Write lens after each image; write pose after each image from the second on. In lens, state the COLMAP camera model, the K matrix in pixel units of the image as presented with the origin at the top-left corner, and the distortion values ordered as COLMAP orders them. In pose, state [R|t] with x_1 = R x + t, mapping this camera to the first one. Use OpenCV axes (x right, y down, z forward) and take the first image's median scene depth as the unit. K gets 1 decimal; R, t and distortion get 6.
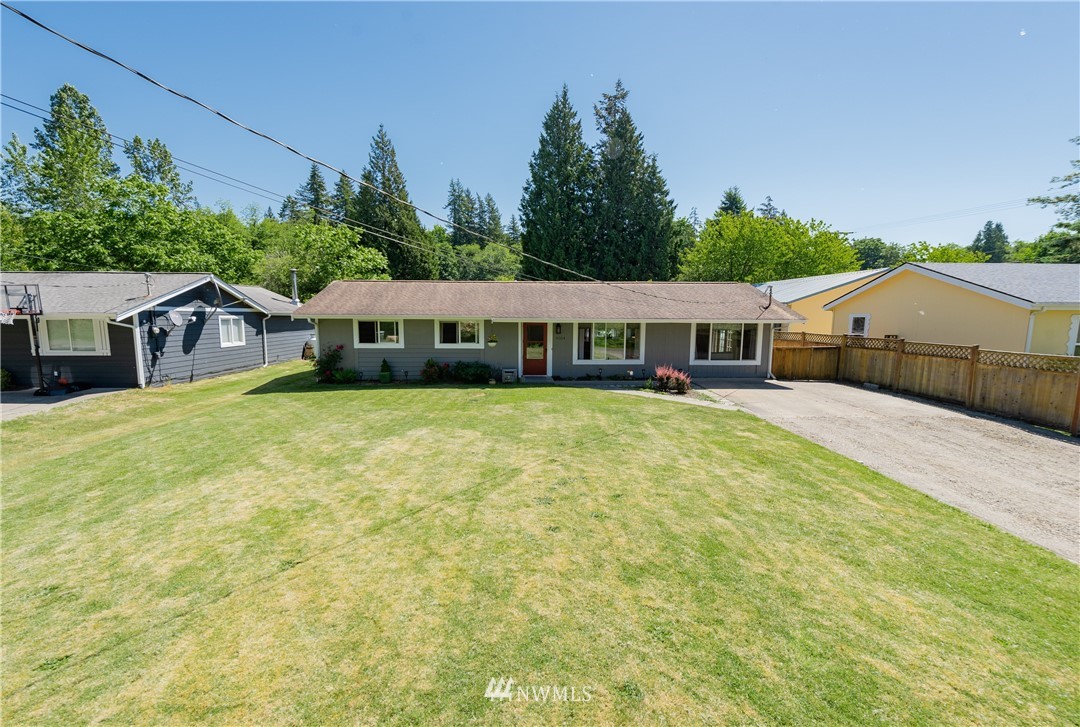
lens RADIAL K [[485.7, 0, 540.8], [0, 485.7, 364.2], [0, 0, 1]] dist [0.004481, -0.000596]
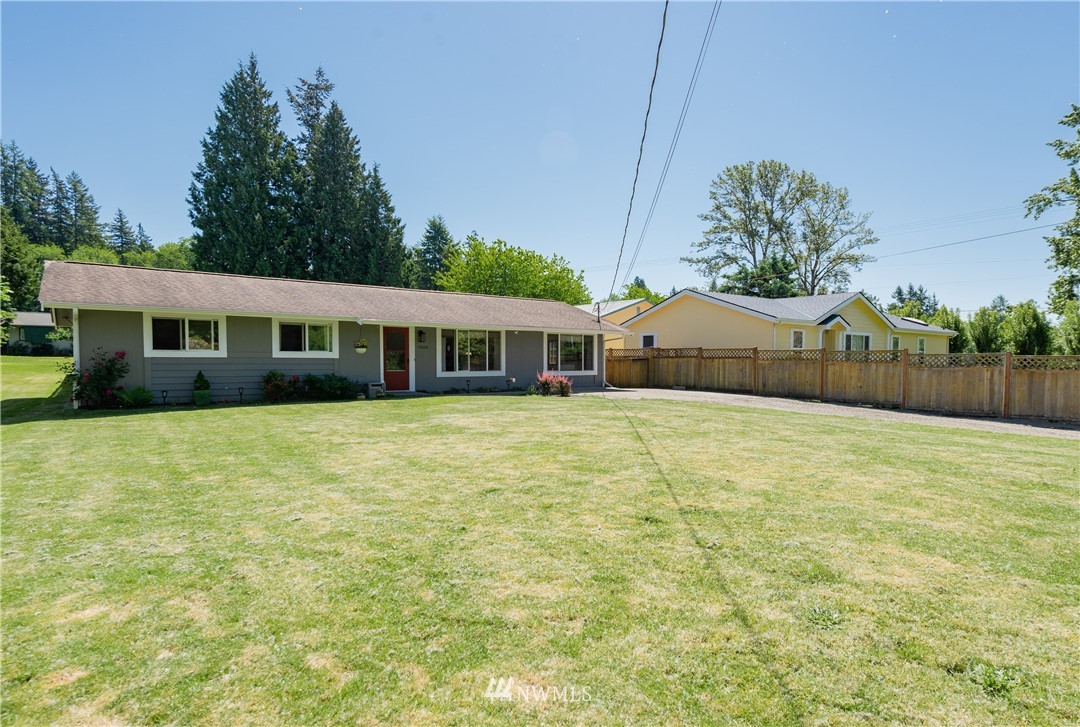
lens RADIAL K [[616.7, 0, 541.2], [0, 616.7, 365.7], [0, 0, 1]] dist [0.014311, -0.001481]
pose [[0.806722, -0.003702, 0.590919, -0.442579], [0.068135, 0.993894, -0.086790, 0.090098], [-0.586990, 0.110277, 0.802049, -0.010268]]
